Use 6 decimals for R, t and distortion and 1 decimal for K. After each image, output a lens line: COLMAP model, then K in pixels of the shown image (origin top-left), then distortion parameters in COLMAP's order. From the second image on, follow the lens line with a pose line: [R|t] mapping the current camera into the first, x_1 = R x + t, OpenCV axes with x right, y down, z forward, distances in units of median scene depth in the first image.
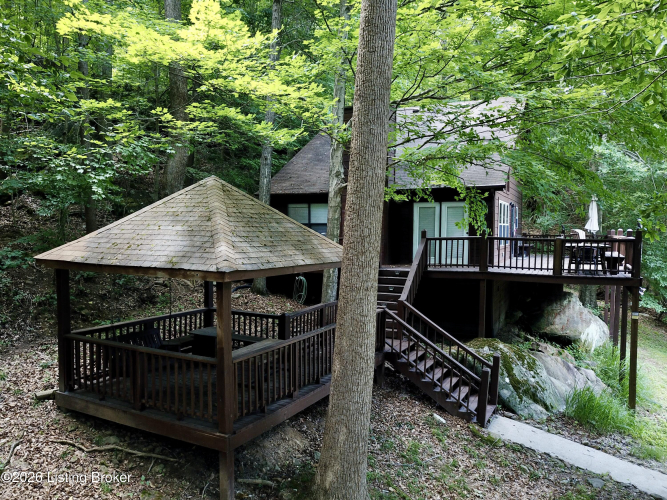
lens RADIAL K [[507.3, 0, 331.5], [0, 507.3, 254.8], [0, 0, 1]] dist [0.001286, 0.001231]
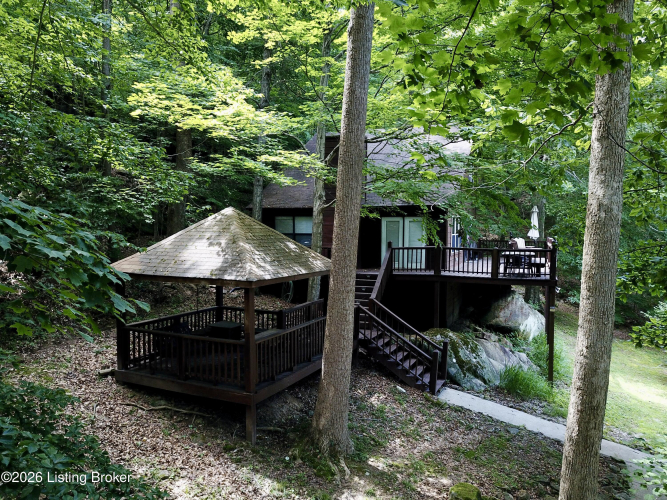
lens RADIAL K [[507.3, 0, 331.5], [0, 507.3, 254.8], [0, 0, 1]] dist [0.001286, 0.001231]
pose [[0.998370, -0.004157, 0.056926, -0.033923], [0.003911, 0.999983, 0.004428, -0.025838], [-0.056943, -0.004199, 0.998369, -0.257614]]
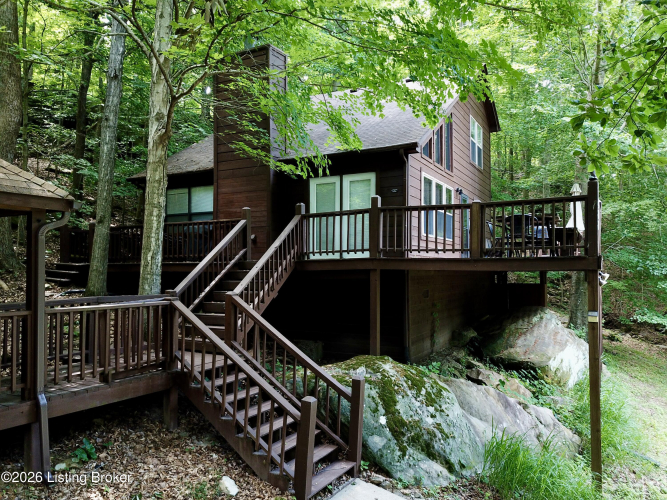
lens RADIAL K [[513.1, 0, 332.6], [0, 513.1, 253.7], [0, 0, 1]] dist [0.002796, -0.002661]
pose [[0.999117, -0.002207, -0.041964, 0.314028], [-0.001236, 0.996644, -0.081843, 0.097067], [0.042004, 0.081822, 0.995761, 0.362548]]
